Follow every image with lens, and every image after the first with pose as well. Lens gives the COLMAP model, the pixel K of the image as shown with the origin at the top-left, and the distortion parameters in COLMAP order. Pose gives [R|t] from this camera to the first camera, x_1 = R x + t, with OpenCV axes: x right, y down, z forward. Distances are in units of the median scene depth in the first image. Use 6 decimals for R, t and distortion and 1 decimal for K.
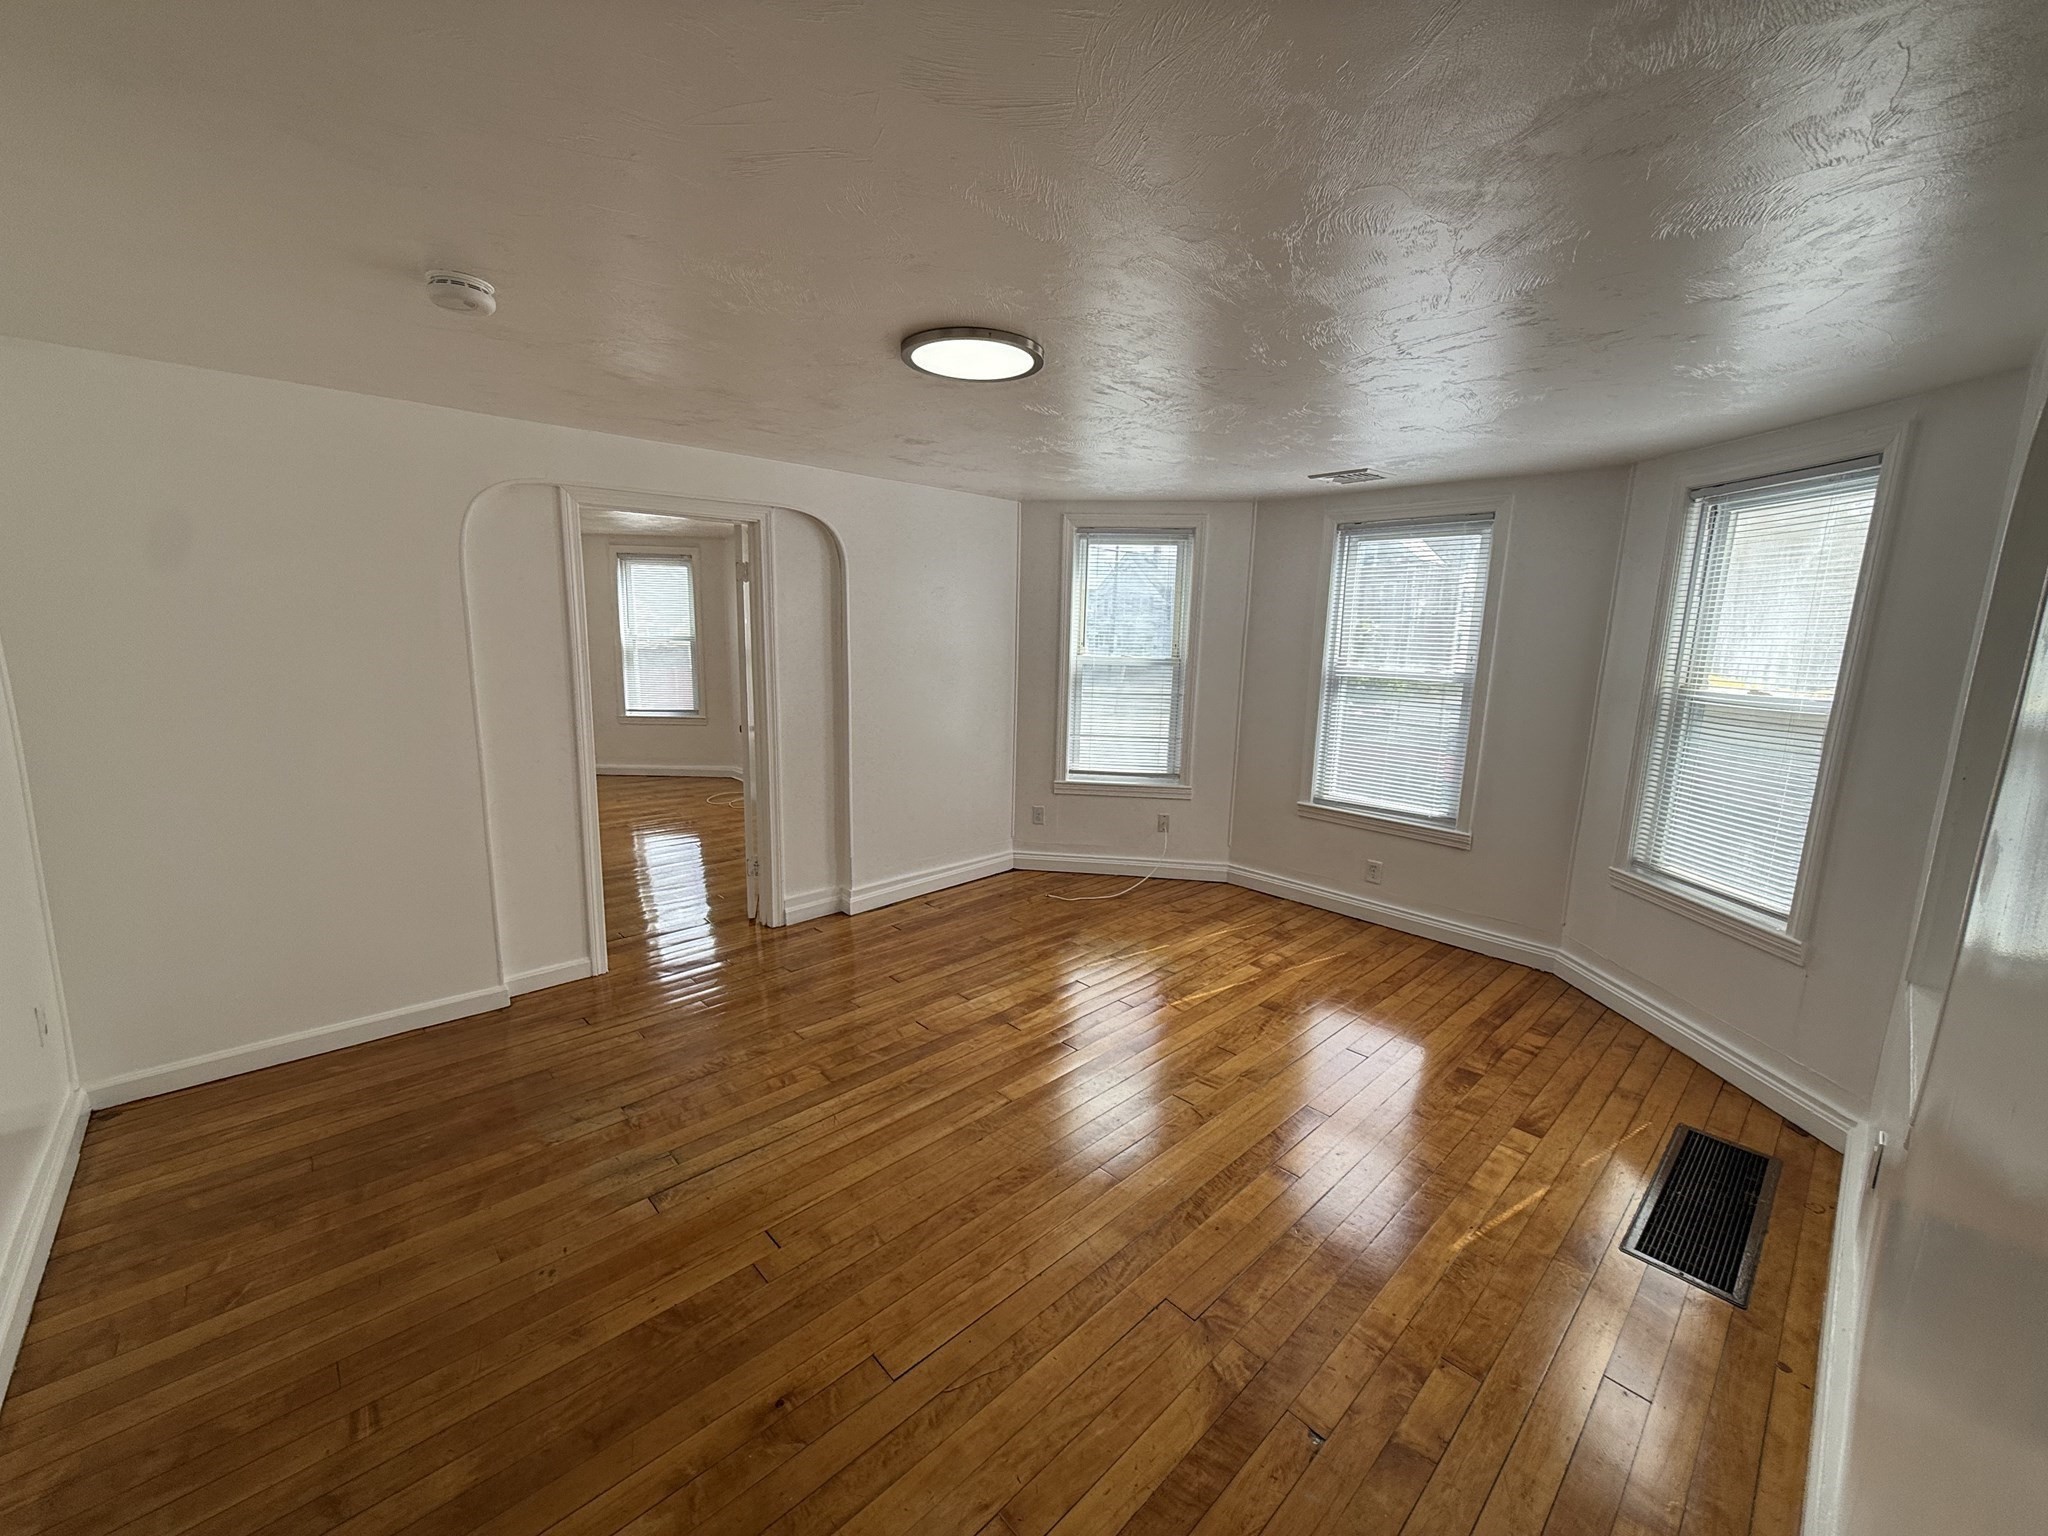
lens RADIAL K [[813.2, 0, 1030.4], [0, 813.2, 770.6], [0, 0, 1]] dist [0.000753, 0.000299]
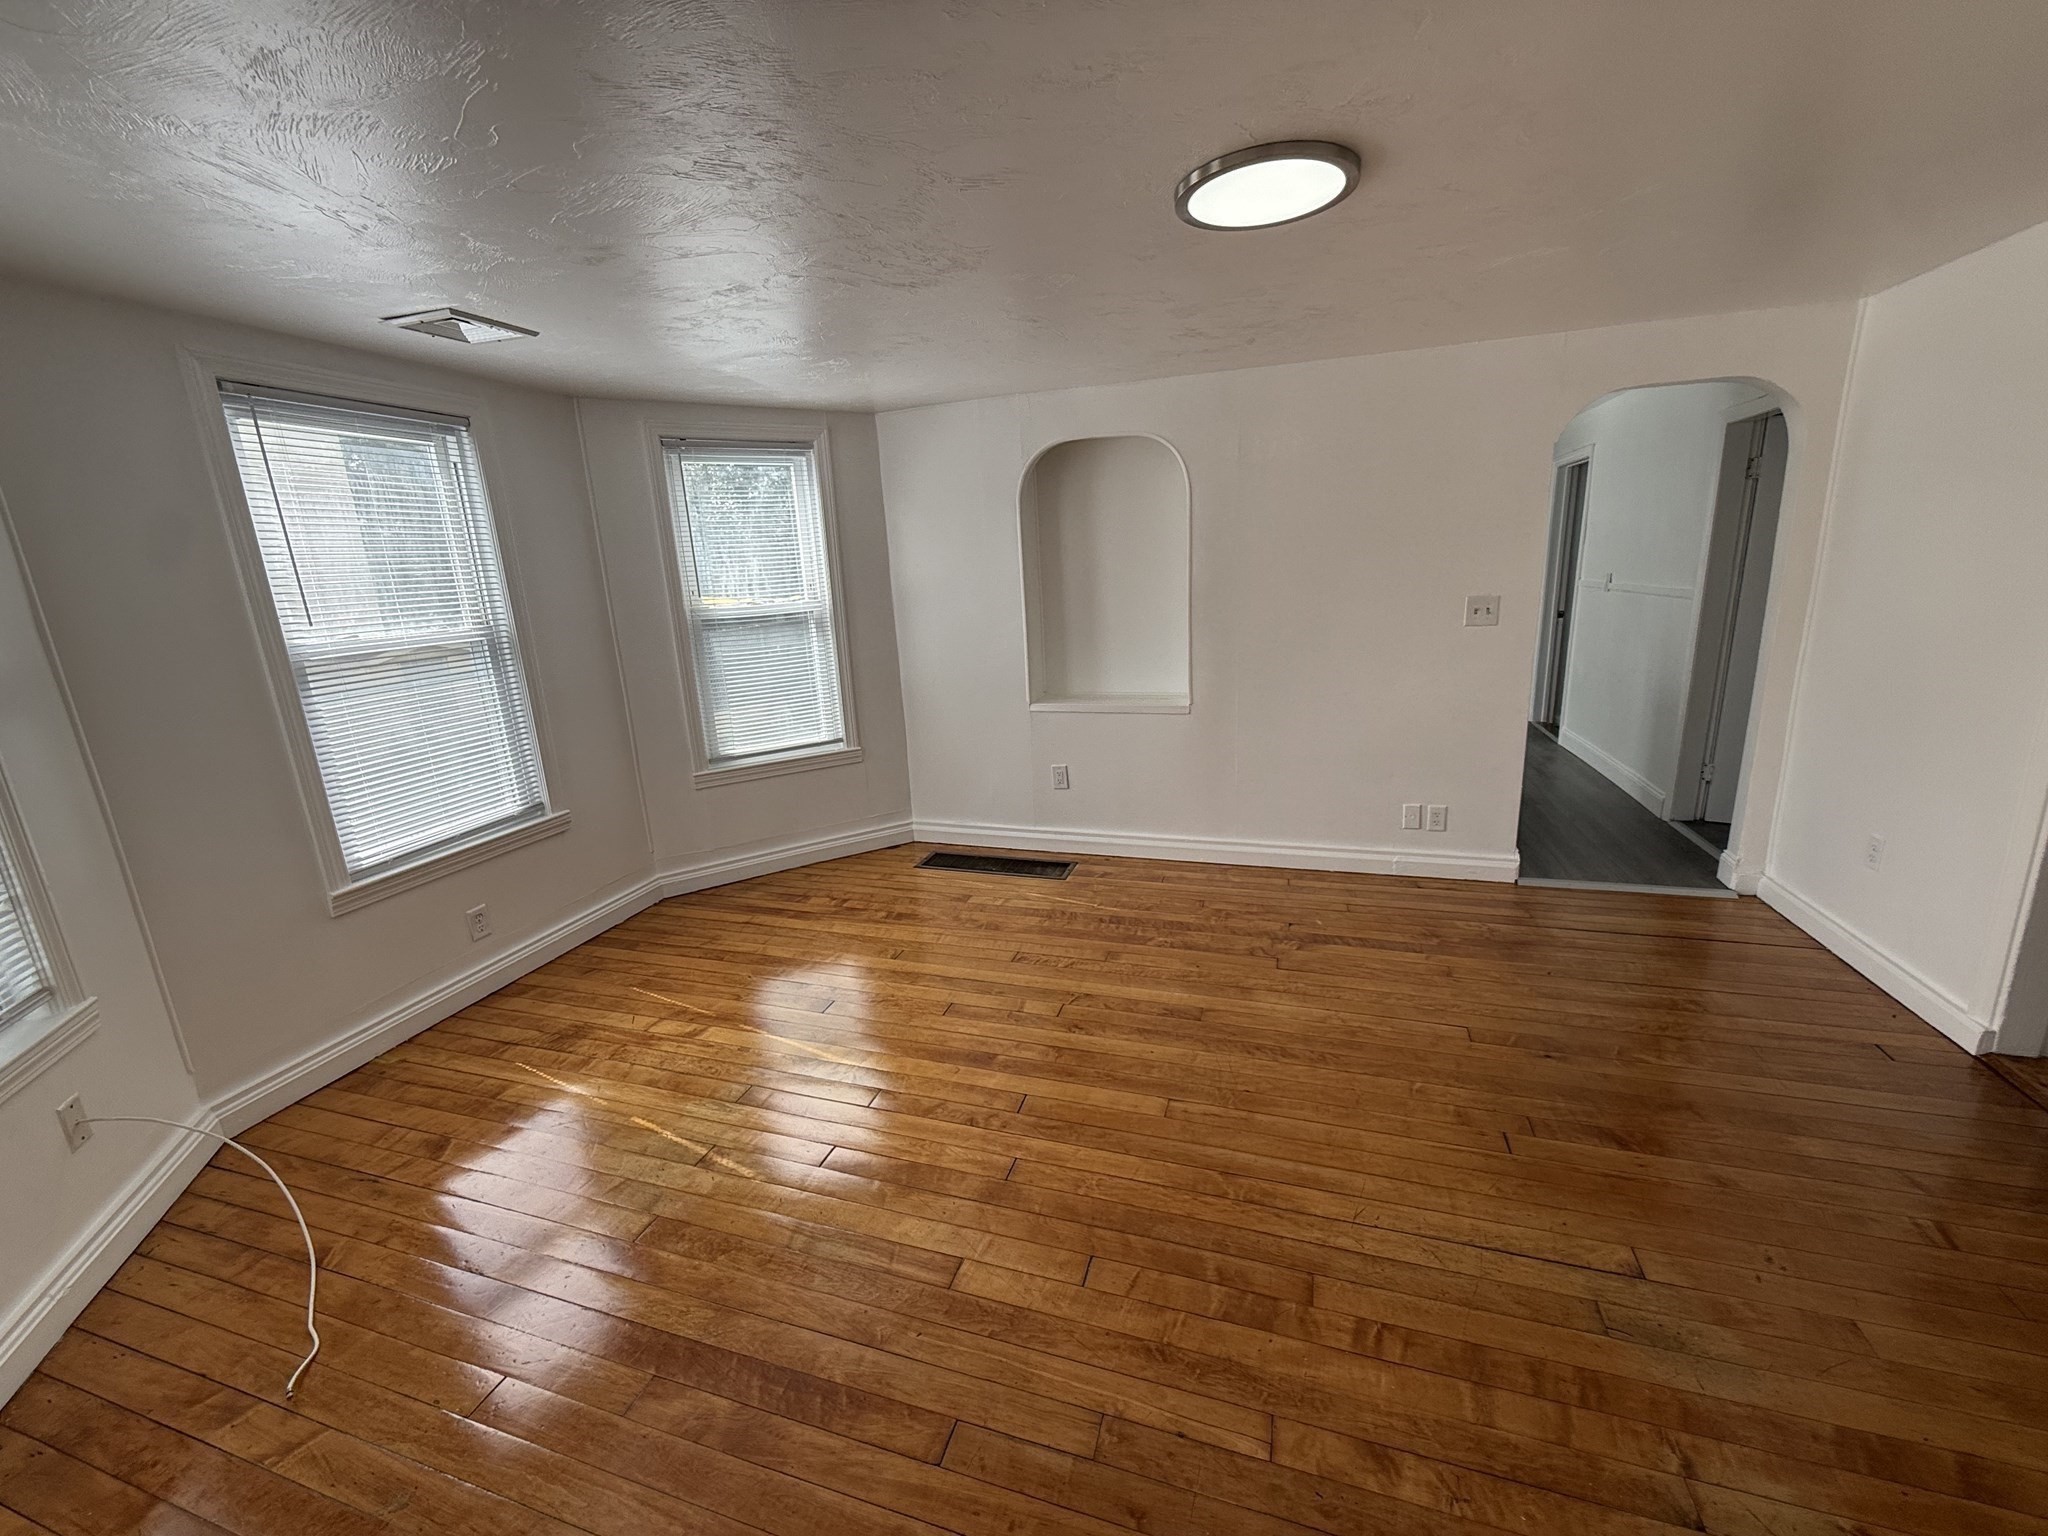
lens RADIAL K [[813.2, 0, 1030.4], [0, 813.2, 770.6], [0, 0, 1]] dist [0.000753, 0.000299]
pose [[-0.485481, -0.215537, 0.847261, -0.476625], [0.189050, 0.920320, 0.342448, -0.186173], [-0.853562, 0.326427, -0.406051, 1.069039]]
